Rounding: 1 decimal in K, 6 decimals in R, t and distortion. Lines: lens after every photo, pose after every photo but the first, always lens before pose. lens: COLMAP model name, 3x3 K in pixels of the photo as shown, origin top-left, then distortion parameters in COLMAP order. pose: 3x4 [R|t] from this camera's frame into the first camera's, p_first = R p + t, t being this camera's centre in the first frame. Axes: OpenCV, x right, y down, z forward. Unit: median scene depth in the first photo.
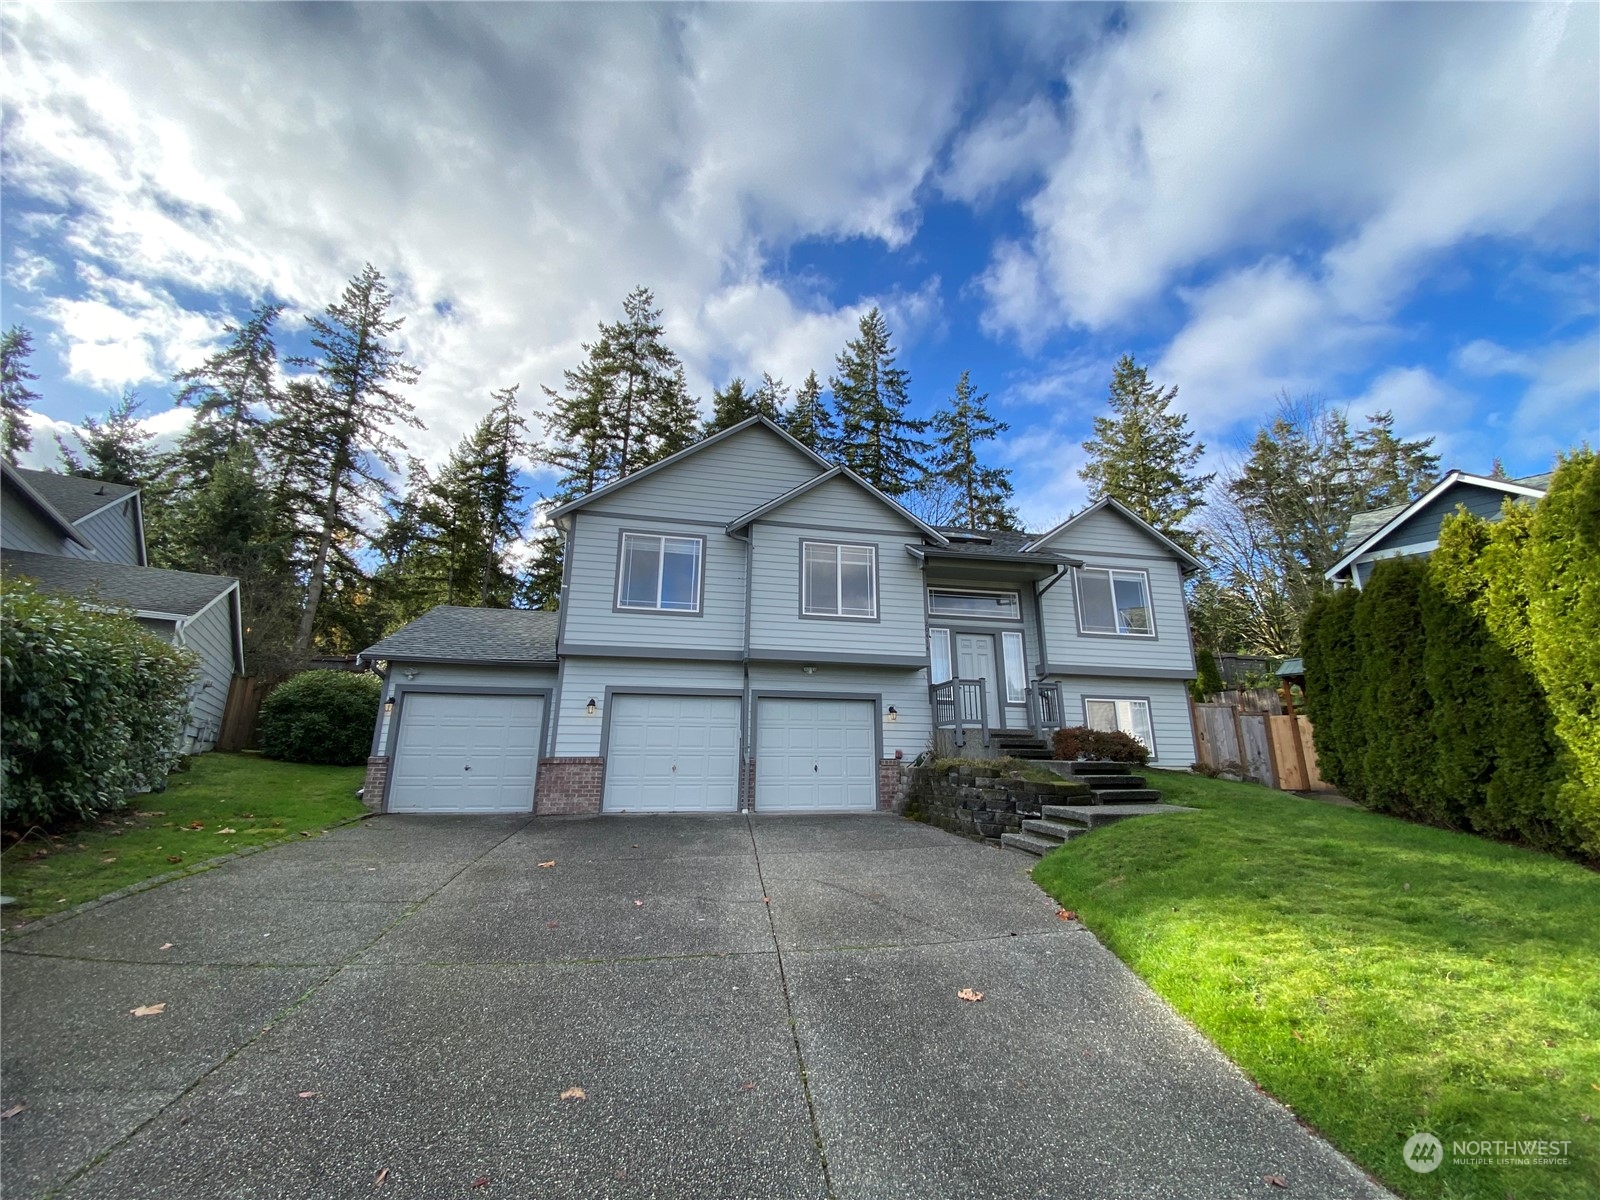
lens RADIAL K [[656.1, 0, 800.3], [0, 656.1, 592.2], [0, 0, 1]] dist [0.028115, -0.029987]
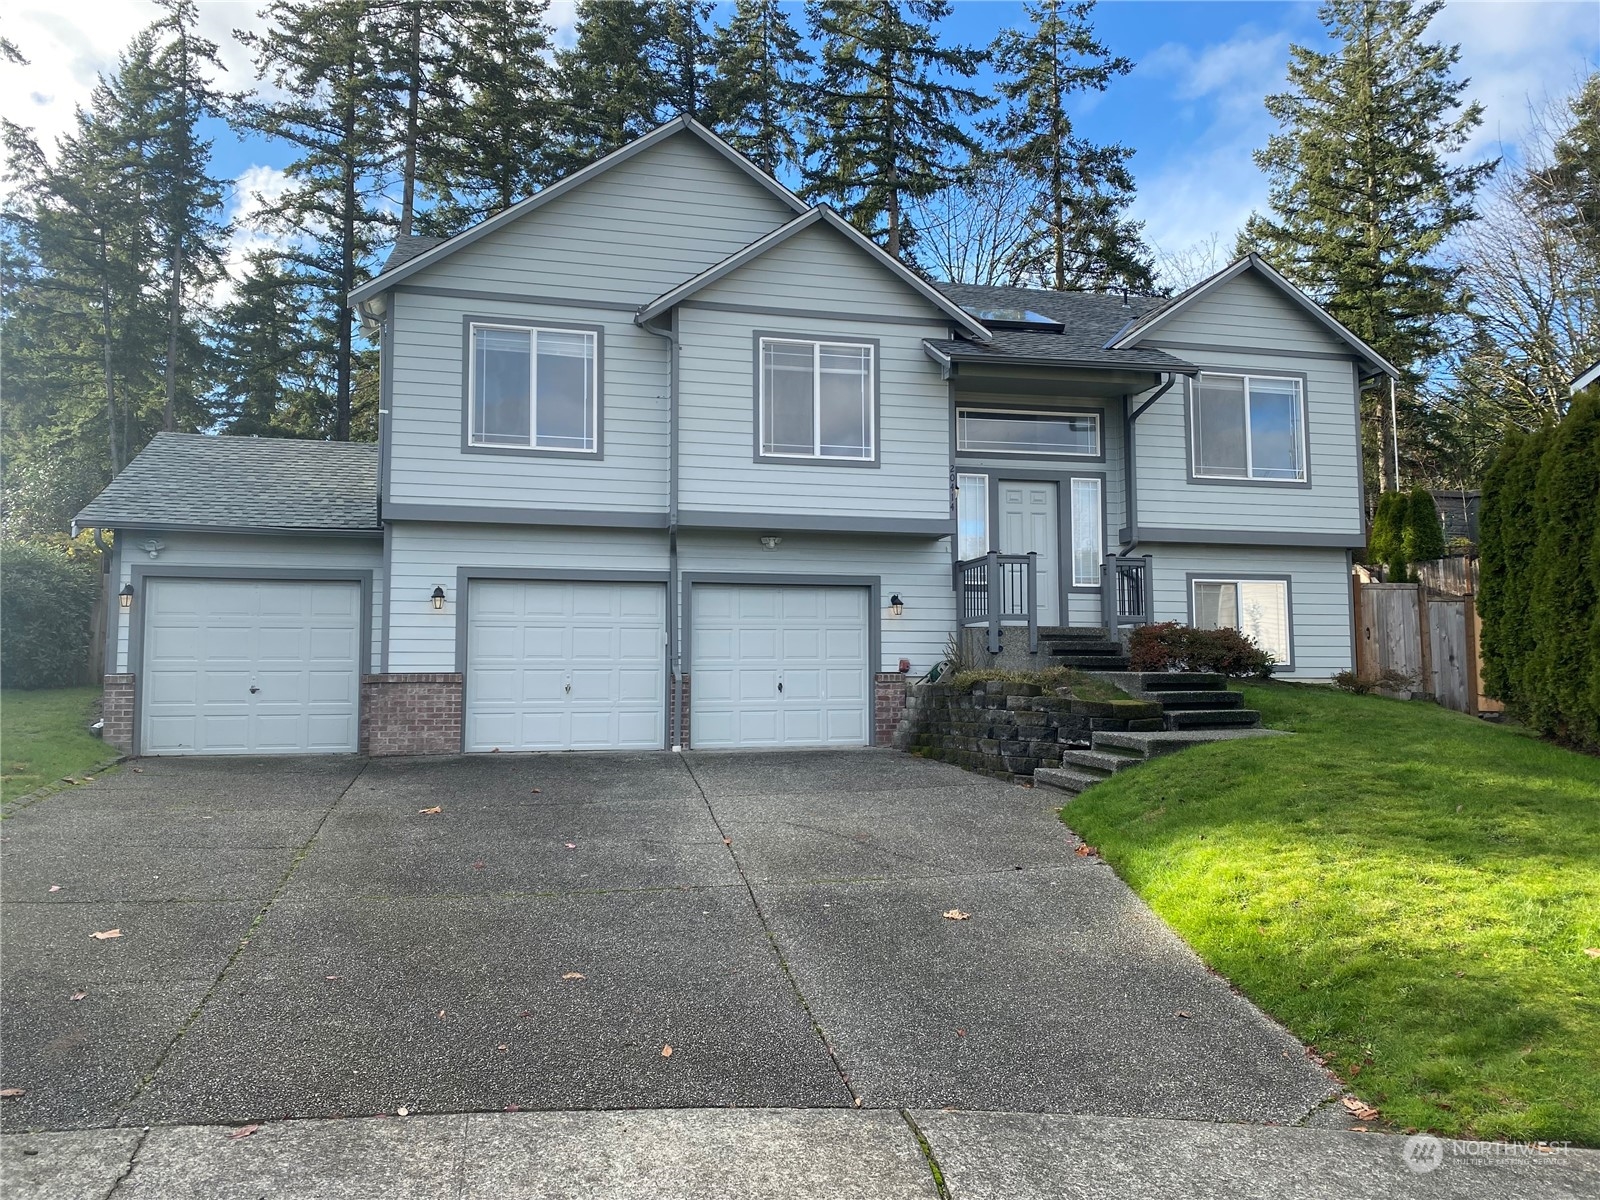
lens RADIAL K [[1206.3, 0, 796.8], [0, 1206.3, 586.8], [0, 0, 1]] dist [-0.009196, 0.000522]
pose [[0.998991, -0.005270, 0.044594, -0.012498], [-0.002653, 0.984425, 0.175787, -0.043323], [-0.044825, -0.175728, 0.983418, -0.170614]]
